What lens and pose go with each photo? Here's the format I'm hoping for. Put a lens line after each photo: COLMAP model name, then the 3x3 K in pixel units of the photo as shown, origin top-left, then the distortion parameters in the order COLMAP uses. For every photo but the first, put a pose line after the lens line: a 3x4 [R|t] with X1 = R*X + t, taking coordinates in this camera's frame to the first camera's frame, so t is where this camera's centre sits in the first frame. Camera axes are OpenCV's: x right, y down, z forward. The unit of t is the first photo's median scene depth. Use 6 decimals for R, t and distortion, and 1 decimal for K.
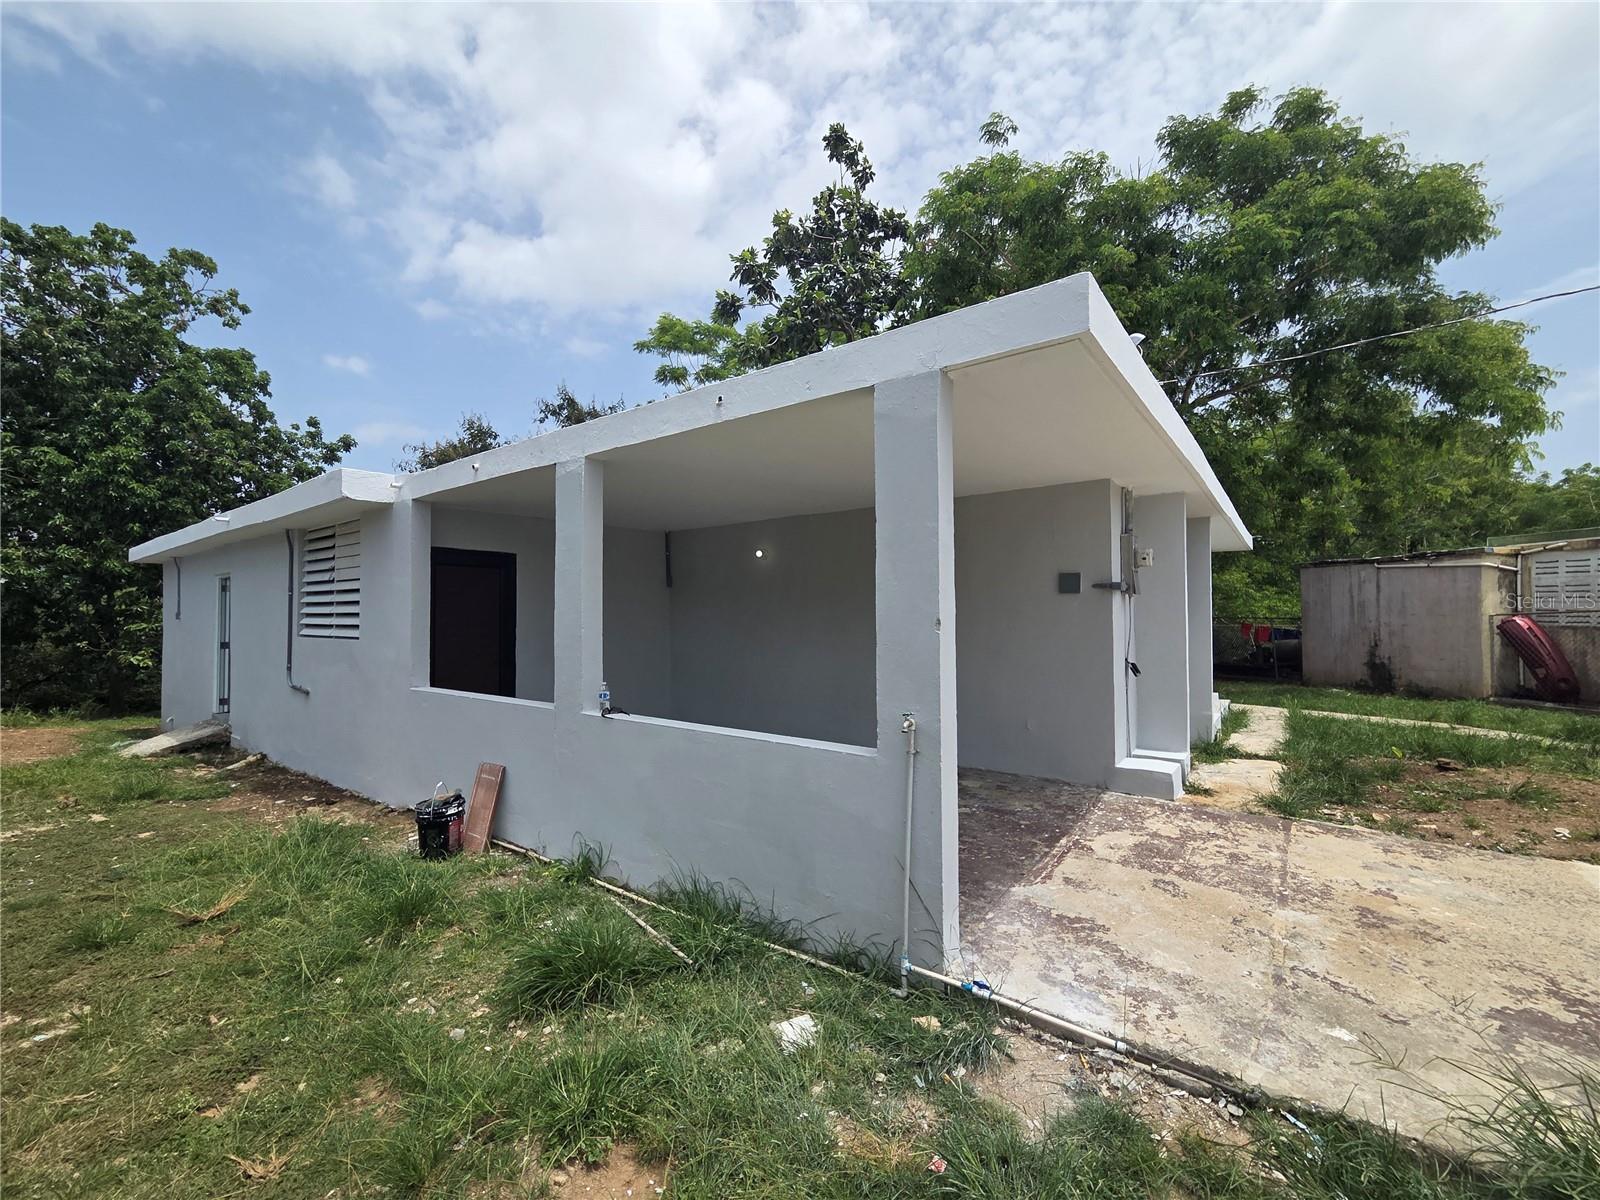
lens RADIAL K [[659.7, 0, 802.9], [0, 659.7, 608.0], [0, 0, 1]] dist [-0.006485, 0.003494]
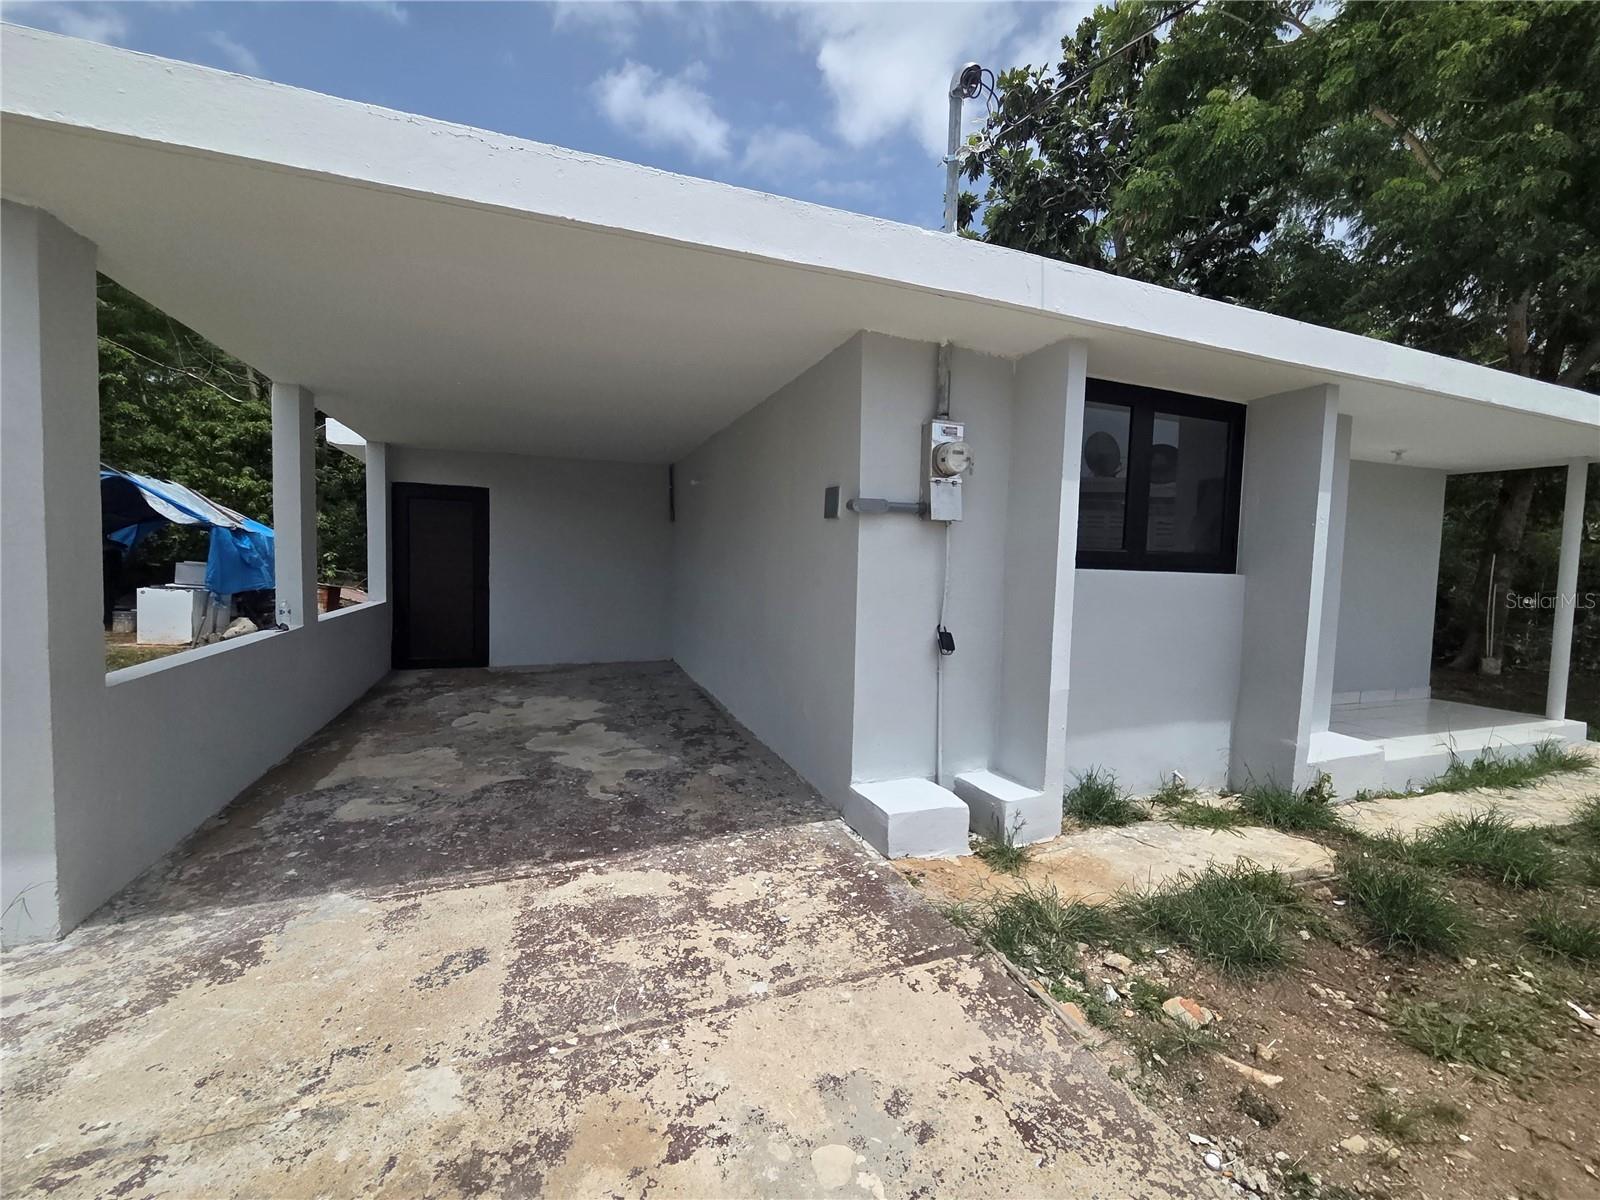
lens RADIAL K [[659.7, 0, 797.4], [0, 659.7, 594.3], [0, 0, 1]] dist [-0.006485, 0.003494]
pose [[0.847797, 0.053516, -0.527614, 0.980924], [-0.021975, 0.997586, 0.065875, 0.015930], [0.529866, -0.044254, 0.846926, 0.557483]]
